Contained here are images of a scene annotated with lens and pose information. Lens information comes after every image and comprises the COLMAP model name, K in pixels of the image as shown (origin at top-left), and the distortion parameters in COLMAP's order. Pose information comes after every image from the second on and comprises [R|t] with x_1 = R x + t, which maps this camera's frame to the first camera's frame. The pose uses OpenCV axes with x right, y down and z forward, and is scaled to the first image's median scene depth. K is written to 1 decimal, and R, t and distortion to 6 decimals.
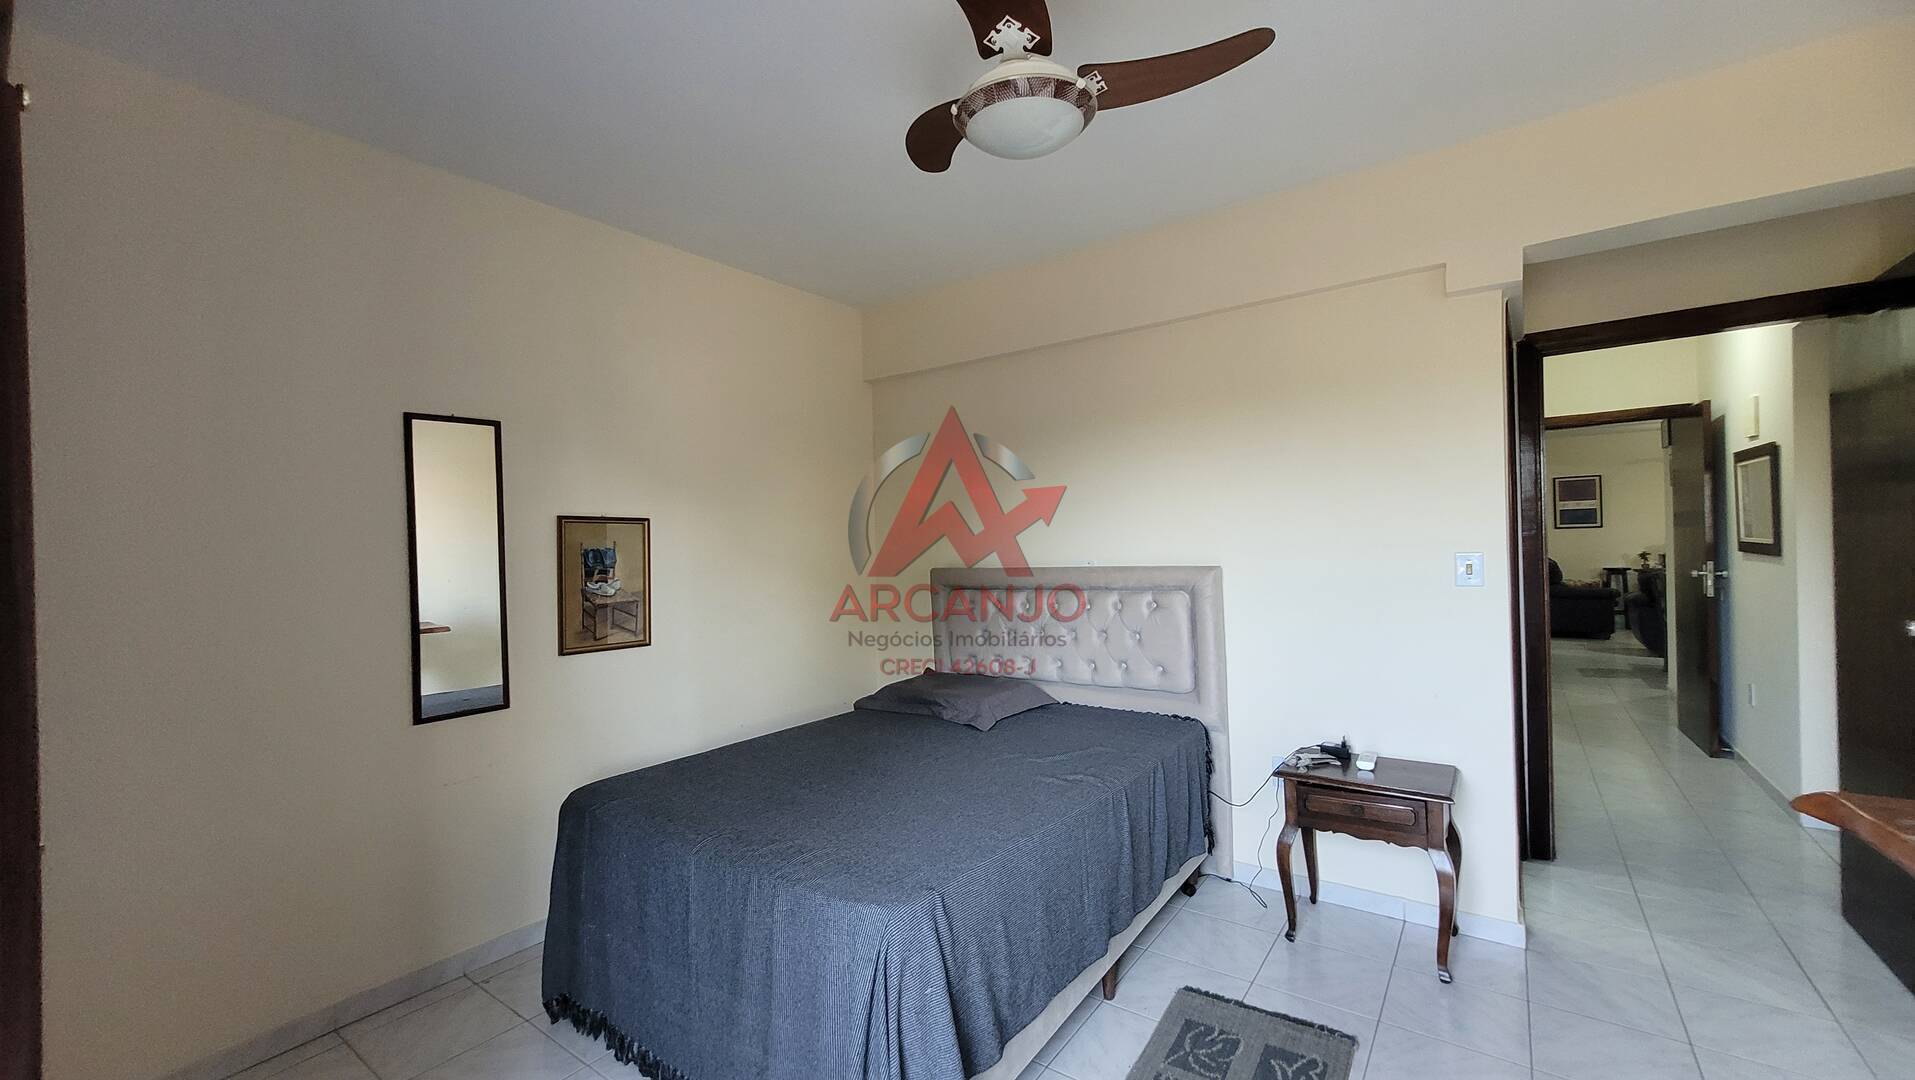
lens RADIAL K [[755.7, 0, 952.2], [0, 755.7, 538.7], [0, 0, 1]] dist [0.001252, -0.000880]
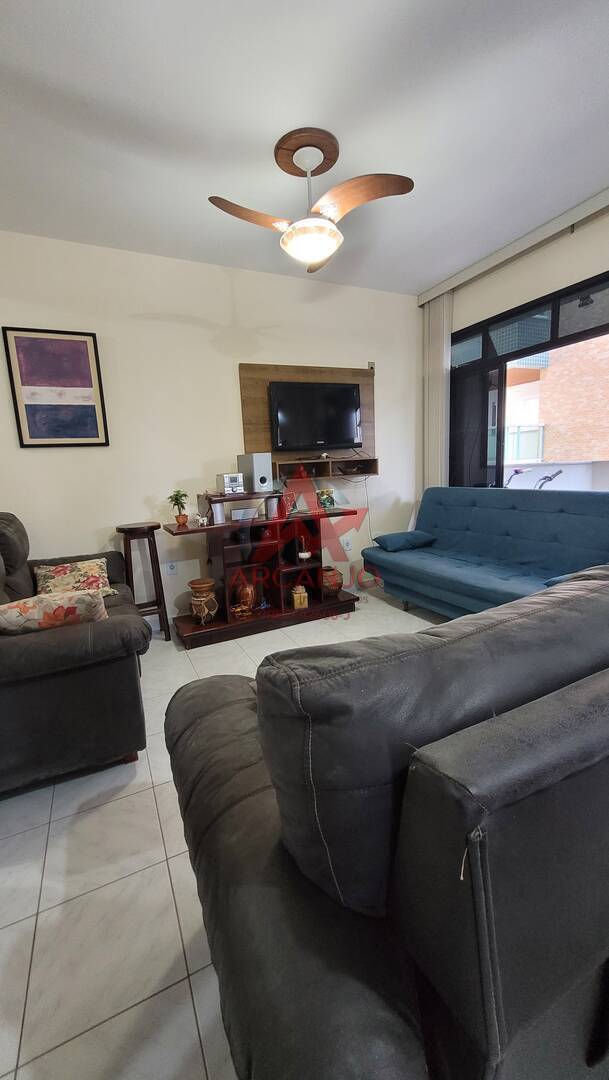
lens RADIAL K [[426.2, 0, 300.0], [0, 426.2, 534.5], [0, 0, 1]] dist [0.001252, -0.000880]
pose [[0.477601, -0.140263, 0.867308, 0.679314], [0.030128, 0.989208, 0.143386, 0.006967], [-0.878060, -0.042351, 0.476673, 0.764870]]
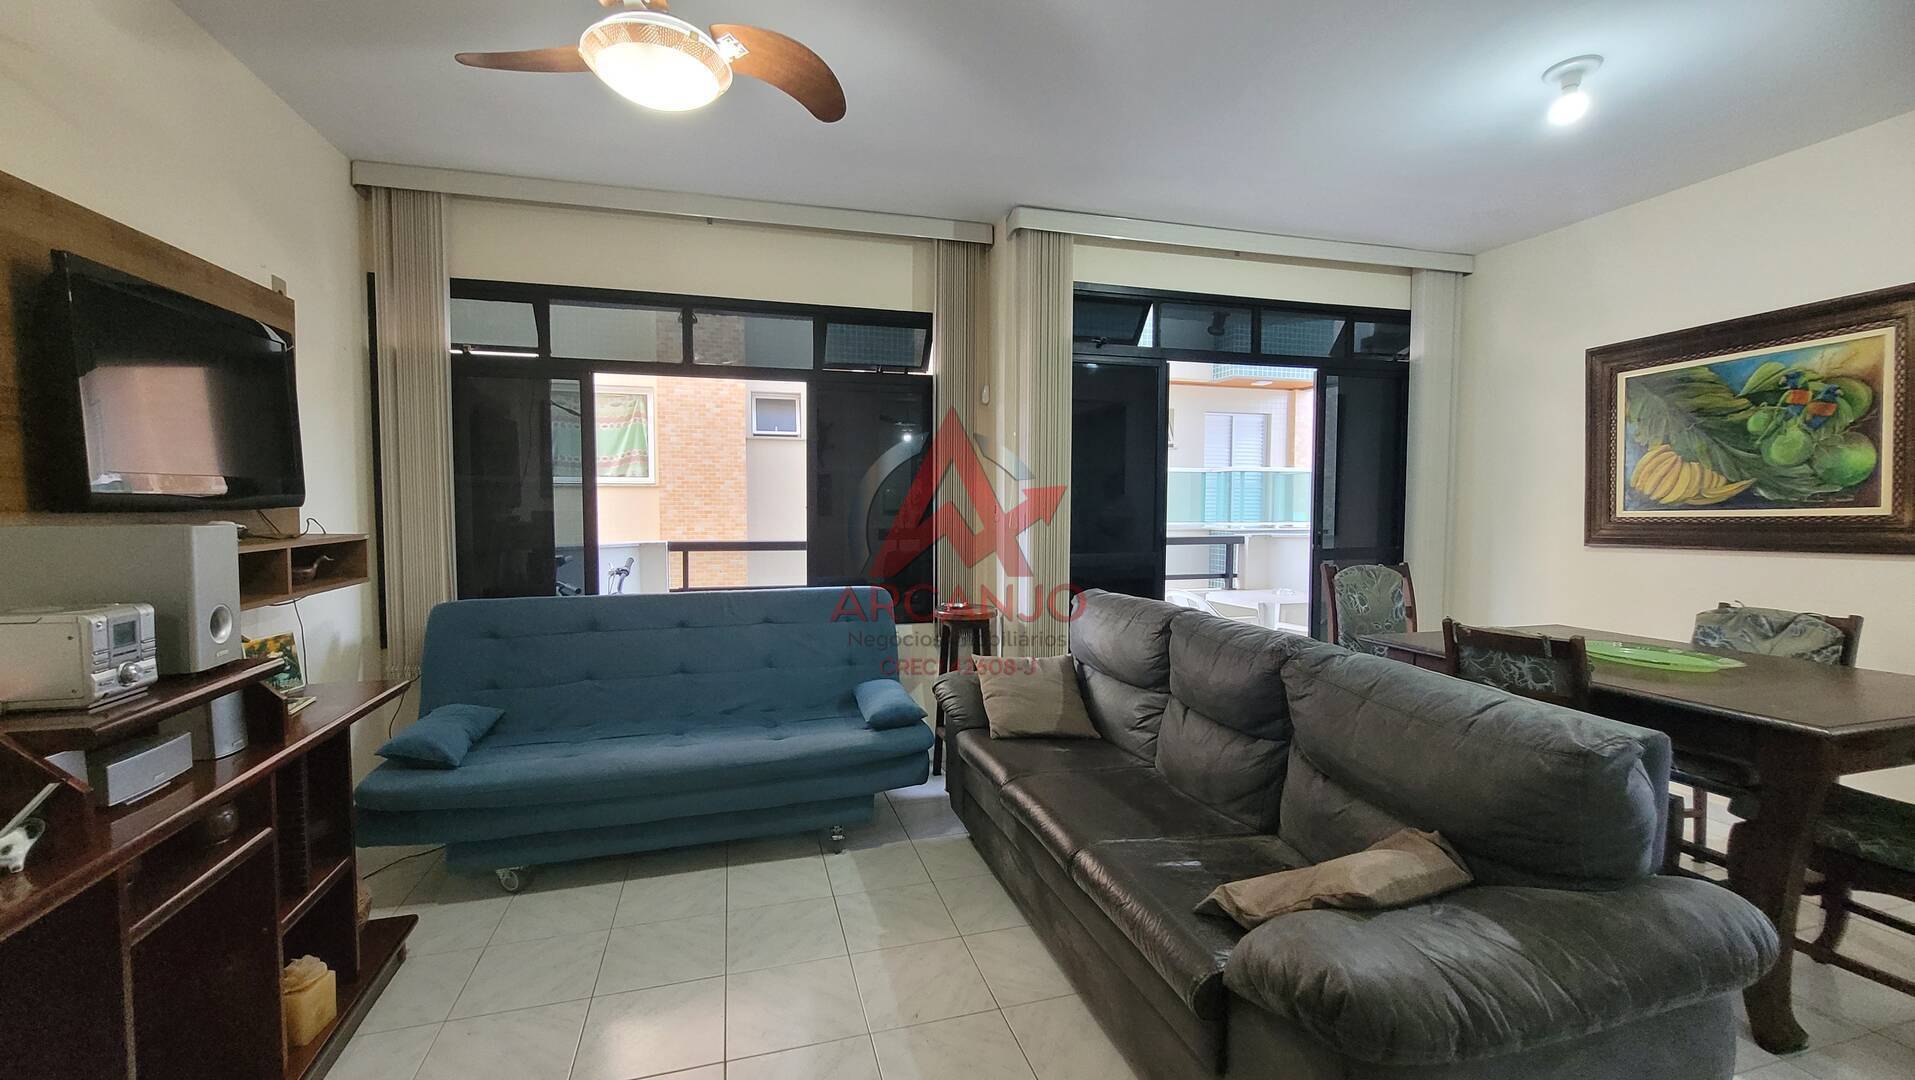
lens RADIAL K [[755.7, 0, 949.5], [0, 755.7, 547.5], [0, 0, 1]] dist [0.001252, -0.000880]
pose [[-0.788005, -0.012683, 0.615539, 0.731029], [0.011865, 0.999289, 0.035779, -0.006141], [-0.615555, 0.035497, -0.787294, 0.952085]]
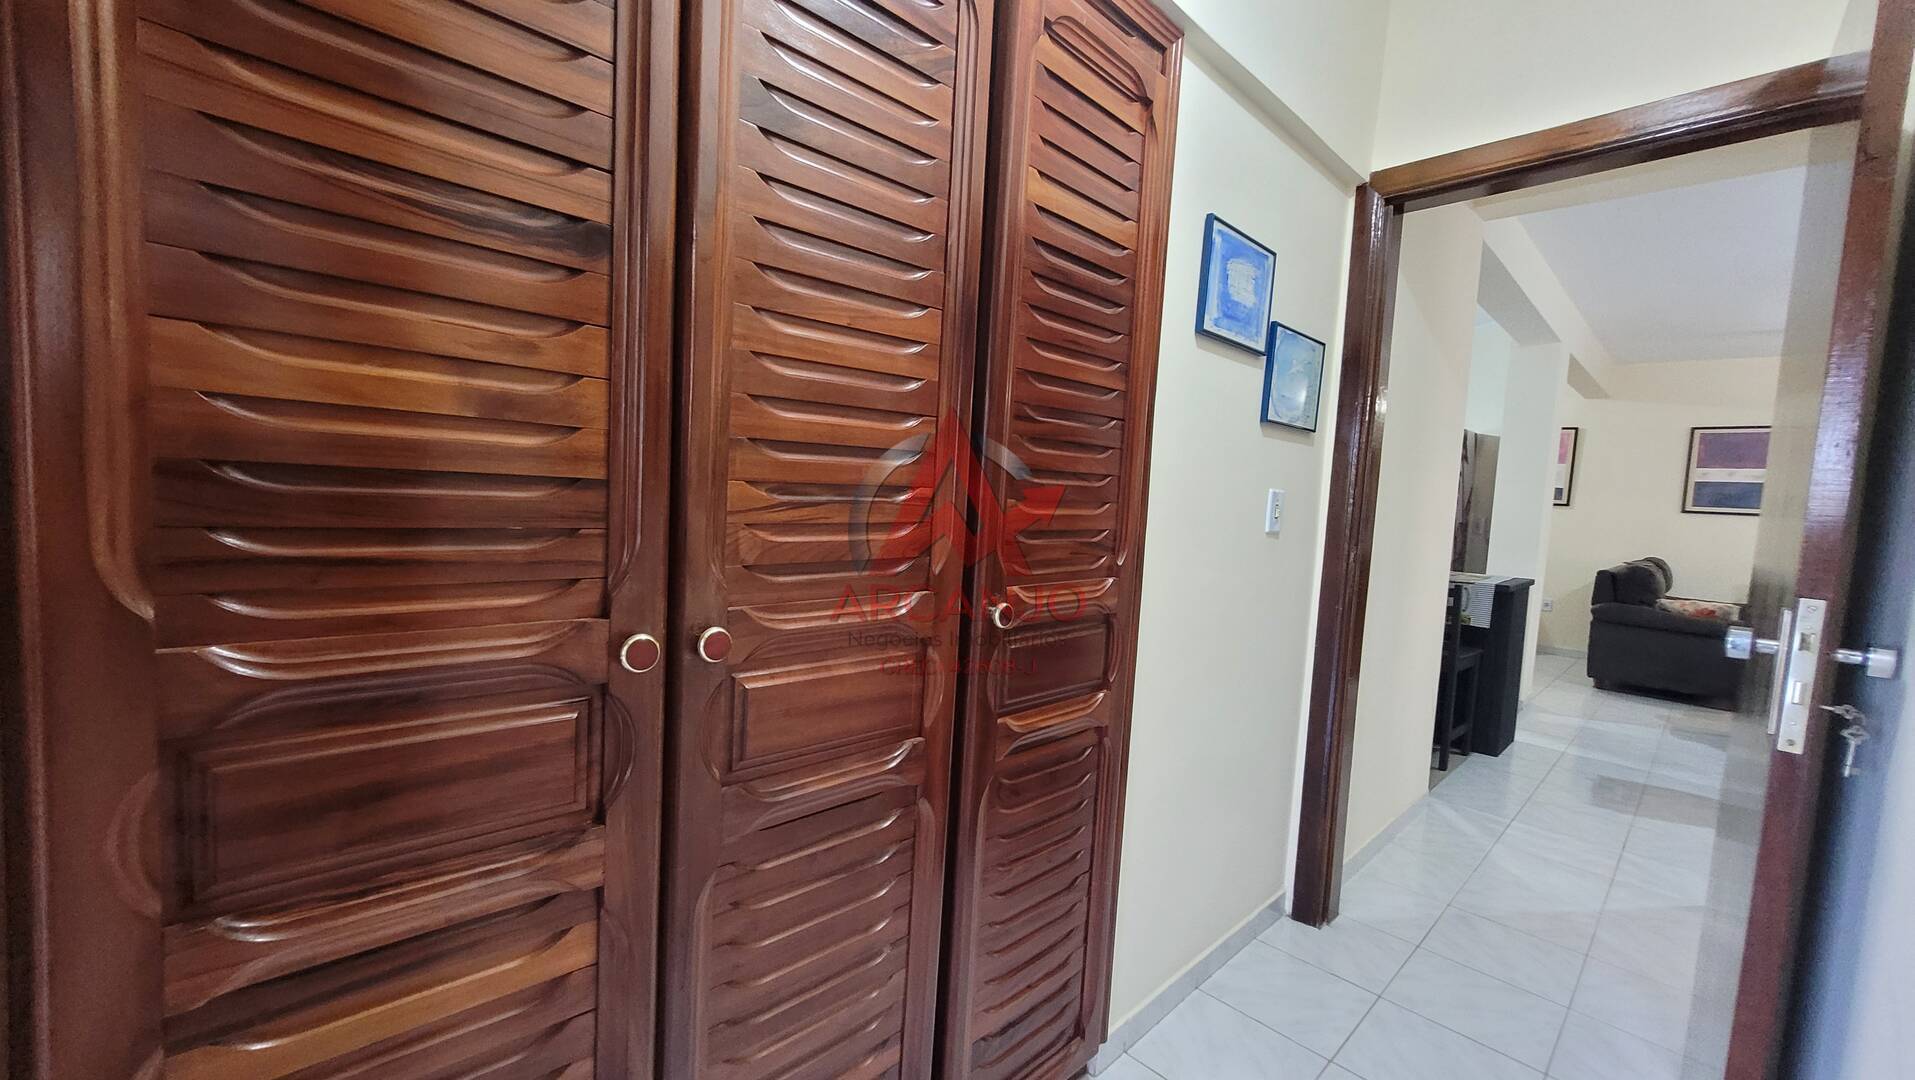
lens RADIAL K [[755.7, 0, 955.9], [0, 755.7, 542.8], [0, 0, 1]] dist [0.001252, -0.000880]
pose [[0.982408, 0.091724, -0.162670, 0.347414], [-0.079206, 0.993492, 0.081852, 0.007337], [0.169119, -0.067527, 0.983280, 0.326873]]
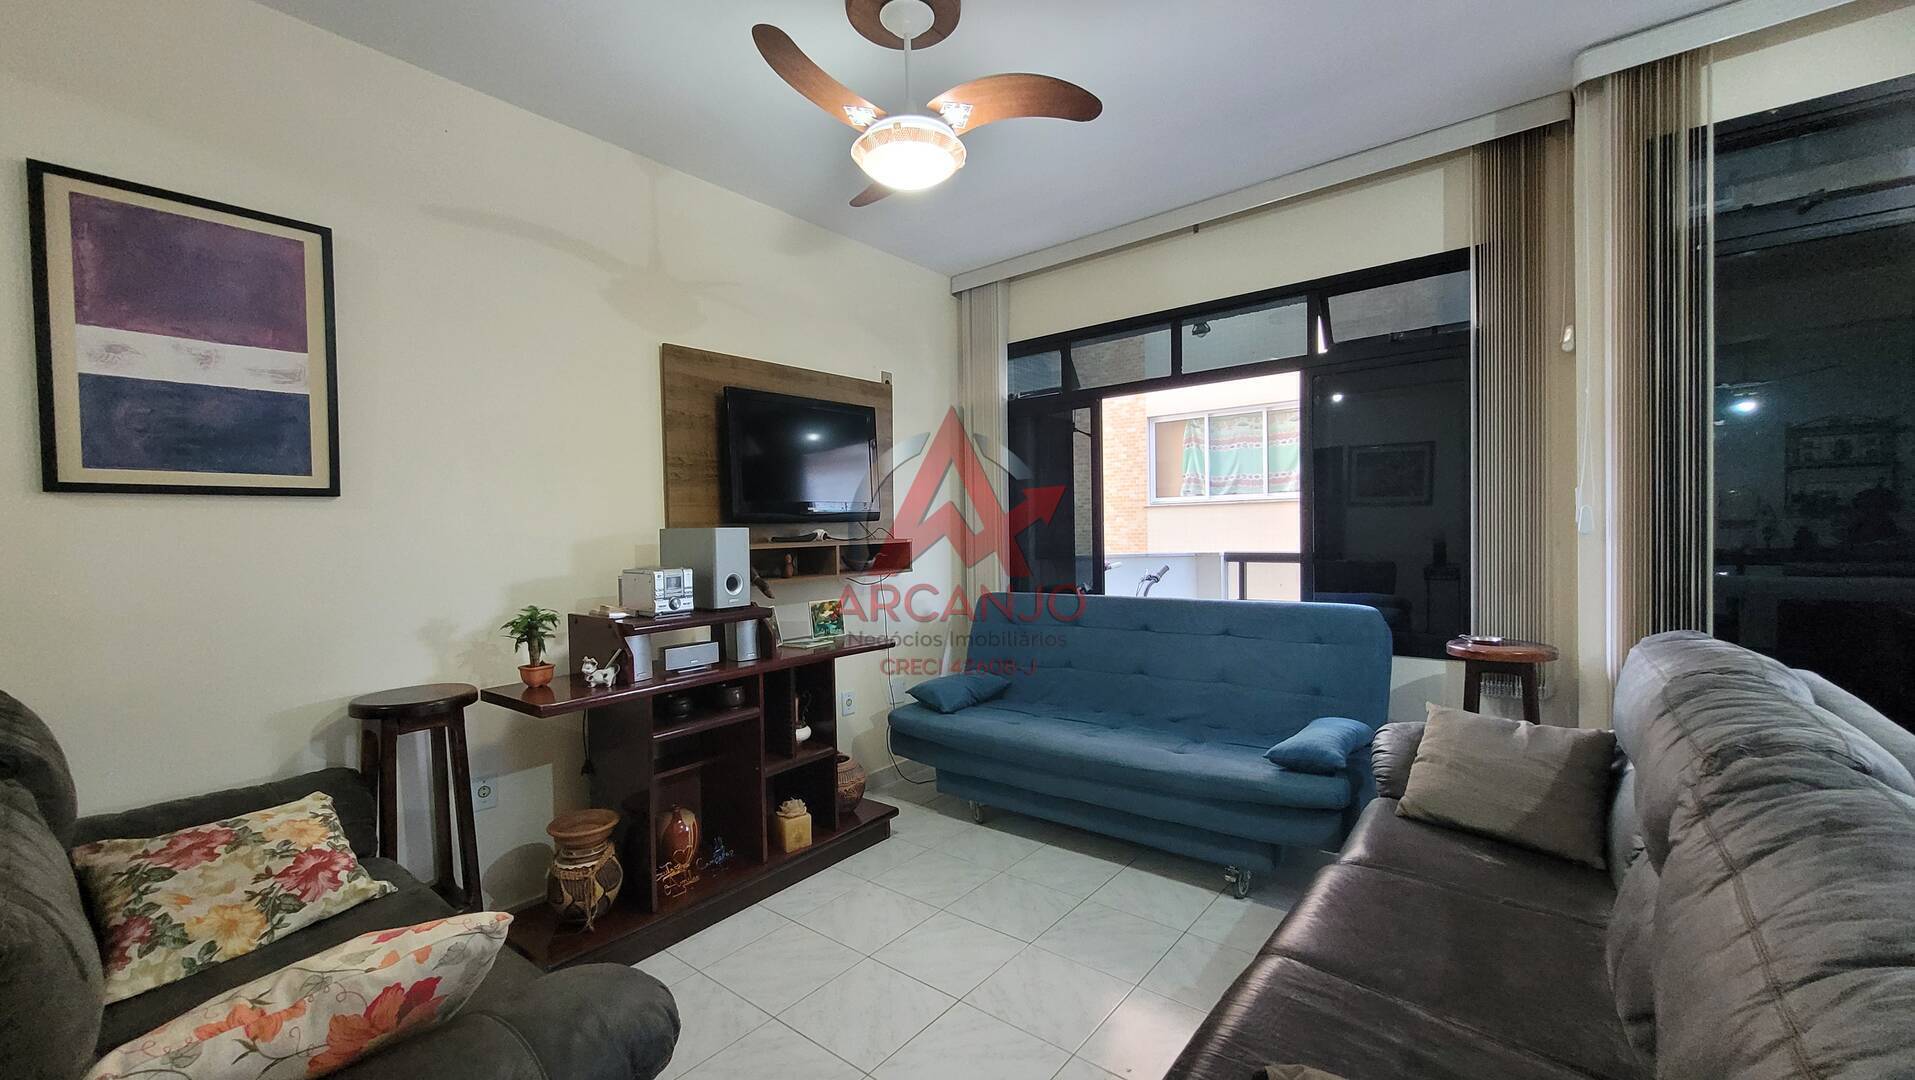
lens RADIAL K [[755.7, 0, 946.8], [0, 755.7, 545.9], [0, 0, 1]] dist [0.001252, -0.000880]
pose [[0.055192, 0.003148, 0.998471, 0.681952], [0.010459, 0.999938, -0.003731, 0.000806], [-0.998421, 0.010649, 0.055155, 0.842981]]
